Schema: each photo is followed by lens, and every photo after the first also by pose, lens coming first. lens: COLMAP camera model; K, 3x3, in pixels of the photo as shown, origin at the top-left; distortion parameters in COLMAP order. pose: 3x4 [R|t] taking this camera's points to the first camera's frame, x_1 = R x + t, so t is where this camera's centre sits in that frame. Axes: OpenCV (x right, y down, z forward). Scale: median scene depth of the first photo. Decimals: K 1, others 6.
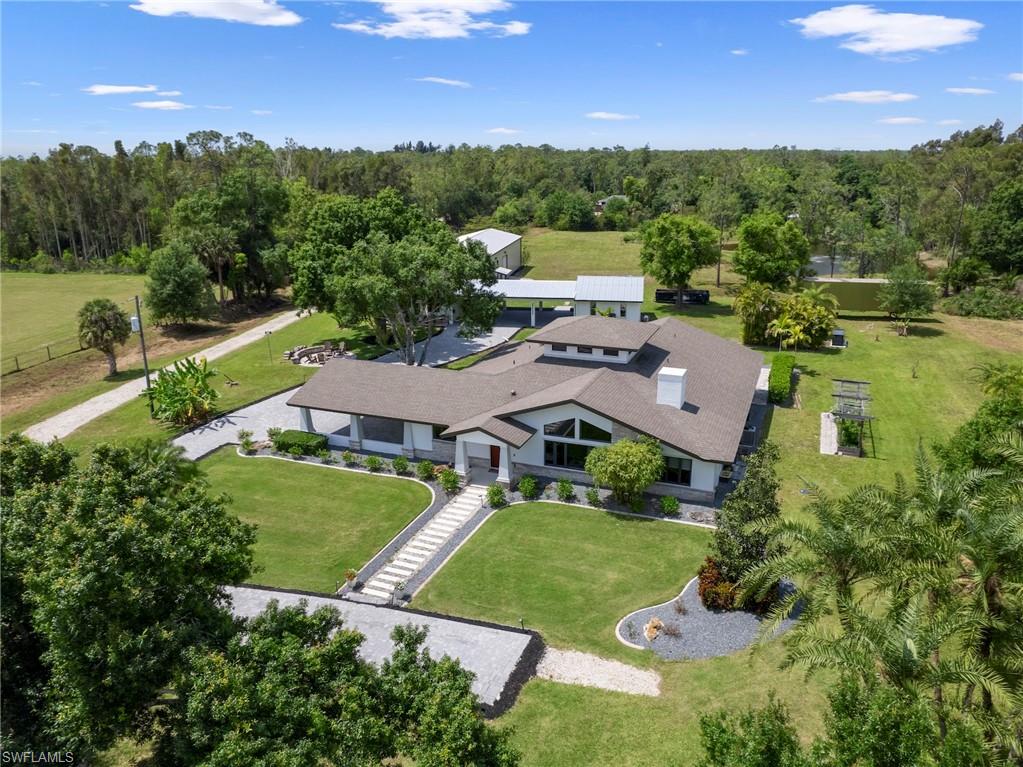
lens RADIAL K [[731.0, 0, 530.1], [0, 731.0, 385.7], [0, 0, 1]] dist [-0.076039, 0.071361]
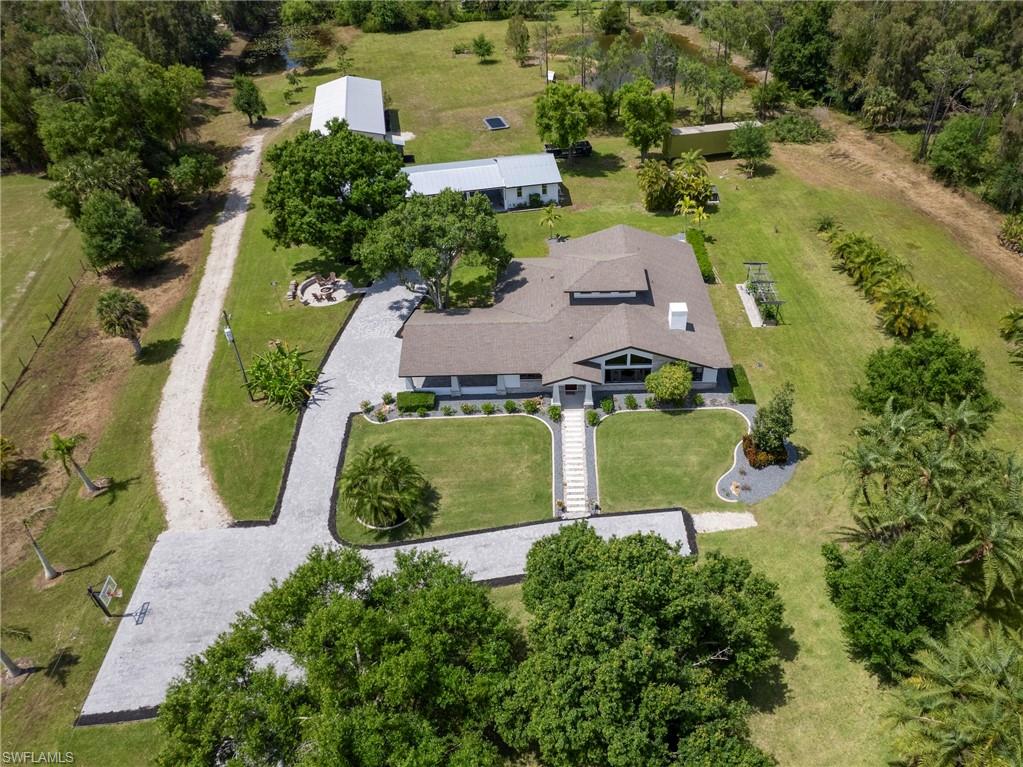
lens RADIAL K [[729.9, 0, 567.8], [0, 729.9, 380.6], [0, 0, 1]] dist [-0.054592, -0.000843]
pose [[0.923563, -0.238481, 0.300264, -0.369037], [0.120253, 0.923699, 0.363757, -0.333048], [-0.364103, -0.299845, 0.881772, -0.211717]]
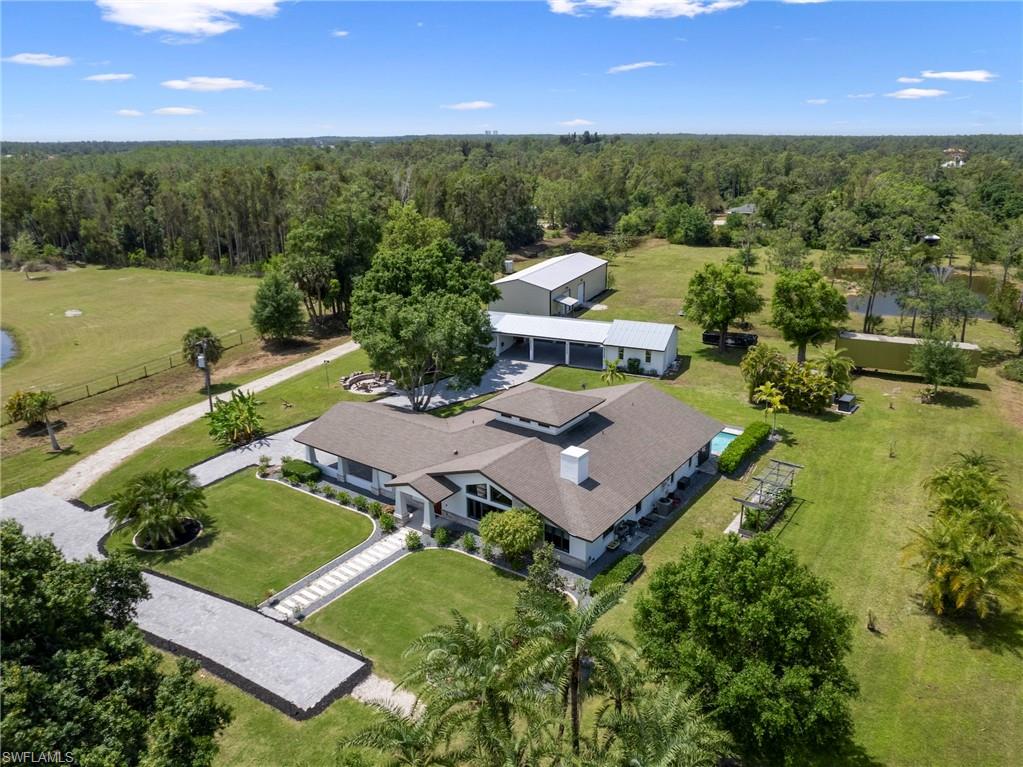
lens RADIAL K [[731.0, 0, 530.1], [0, 731.0, 385.7], [0, 0, 1]] dist [-0.076039, 0.071361]
pose [[0.971725, 0.079374, -0.222376, 0.275849], [-0.073768, 0.996715, 0.033414, -0.115563], [0.224298, -0.016065, 0.974388, -0.109141]]
